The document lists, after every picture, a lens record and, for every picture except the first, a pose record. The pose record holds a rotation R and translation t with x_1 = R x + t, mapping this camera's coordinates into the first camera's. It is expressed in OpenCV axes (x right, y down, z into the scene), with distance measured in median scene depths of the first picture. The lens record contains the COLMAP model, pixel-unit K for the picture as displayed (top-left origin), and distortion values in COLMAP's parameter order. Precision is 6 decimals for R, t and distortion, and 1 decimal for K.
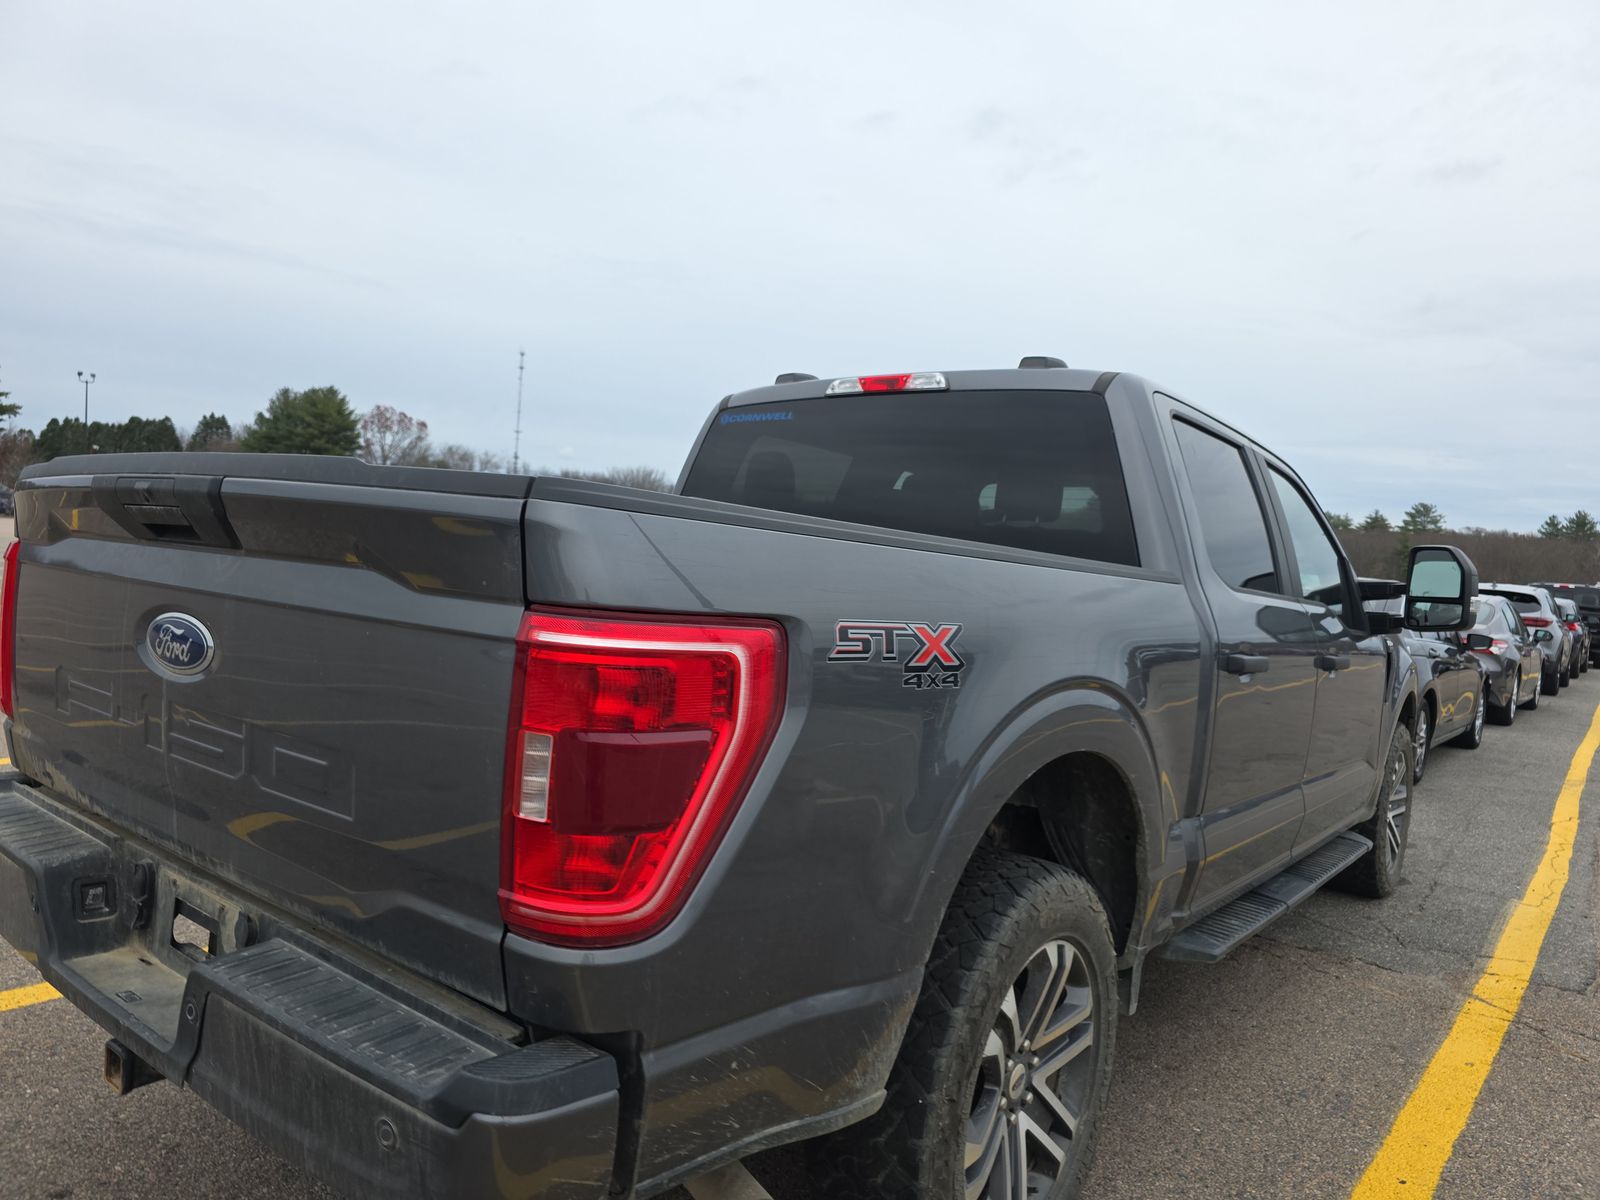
lens RADIAL K [[1073.1, 0, 800.3], [0, 1073.1, 630.9], [0, 0, 1]] dist [0.030208, -0.004374]
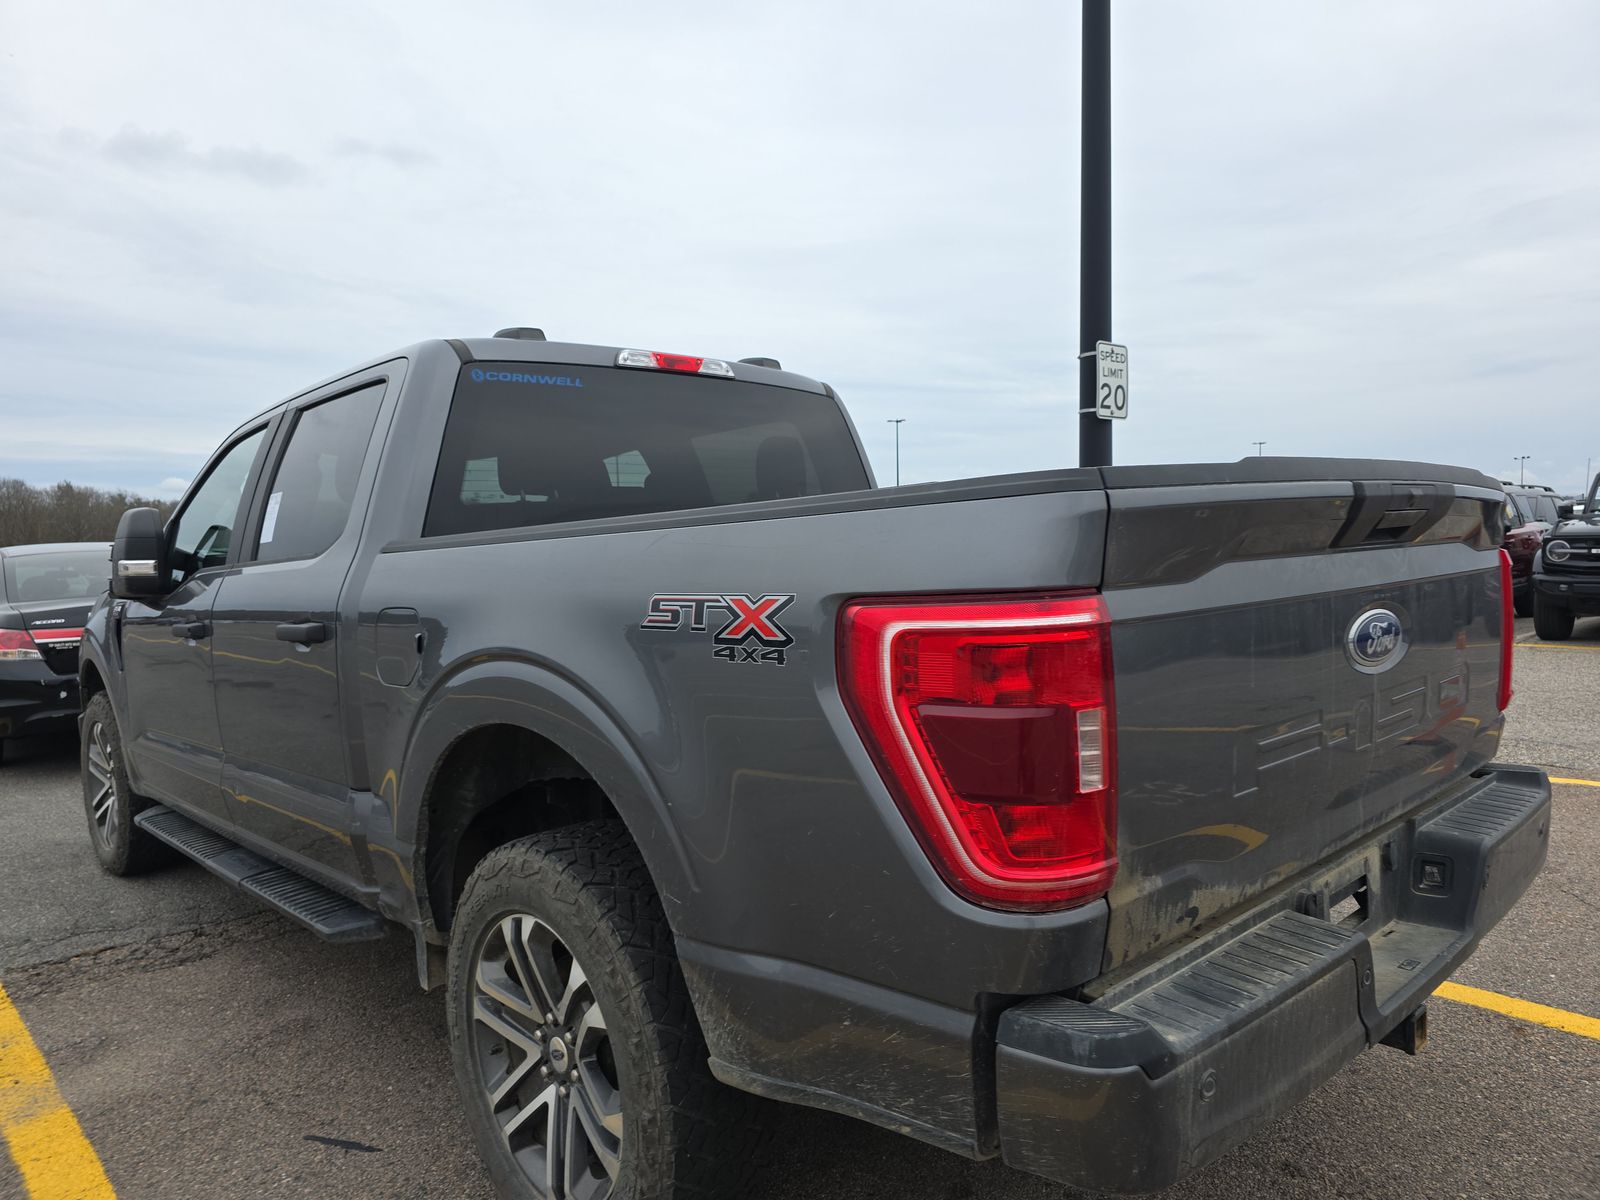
lens RADIAL K [[1073.1, 0, 800.3], [0, 1073.1, 630.9], [0, 0, 1]] dist [0.030208, -0.004374]
pose [[0.142756, -0.152482, 0.977942, -3.350553], [0.107769, 0.984582, 0.137786, -0.402040], [-0.983873, 0.085722, 0.156988, 2.736921]]
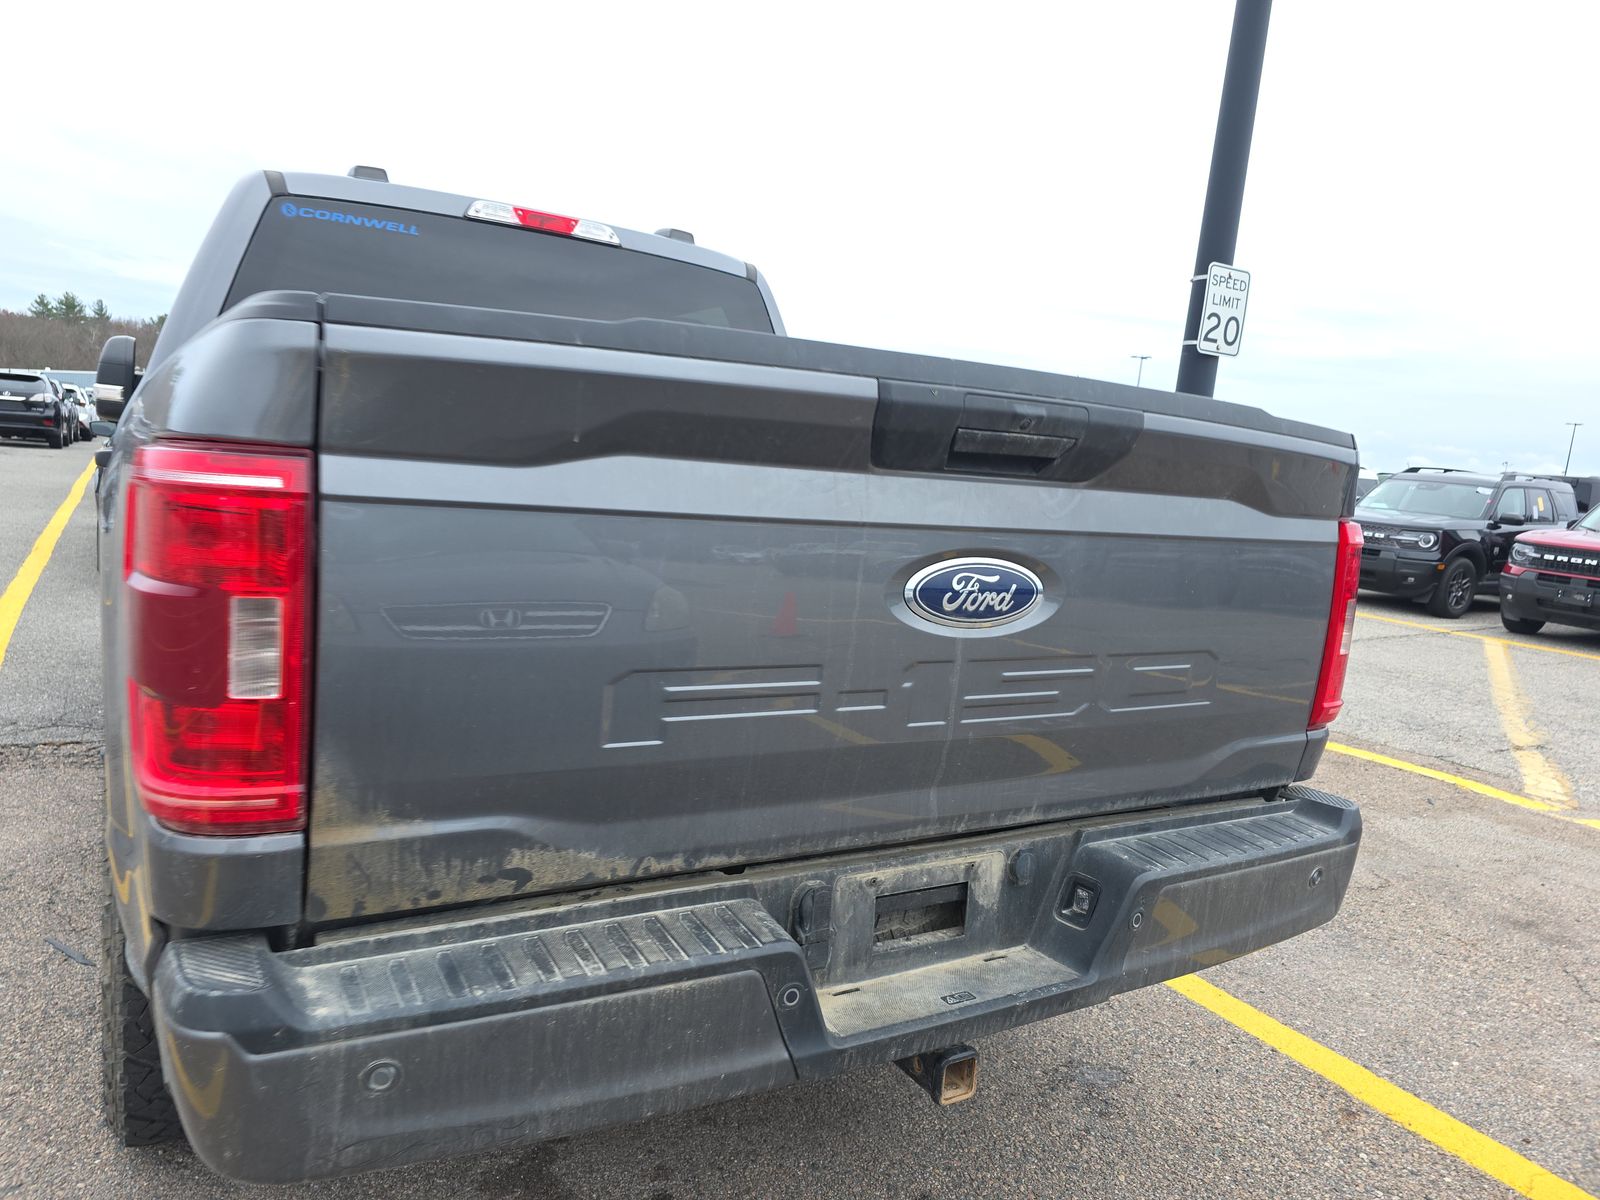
lens RADIAL K [[1071.2, 0, 796.5], [0, 1071.2, 627.0], [0, 0, 1]] dist [0.056832, -0.073146]
pose [[0.357714, -0.182664, 0.915792, -2.759432], [0.002107, 0.980838, 0.194815, -0.250618], [-0.933829, -0.067758, 0.351244, 1.635643]]
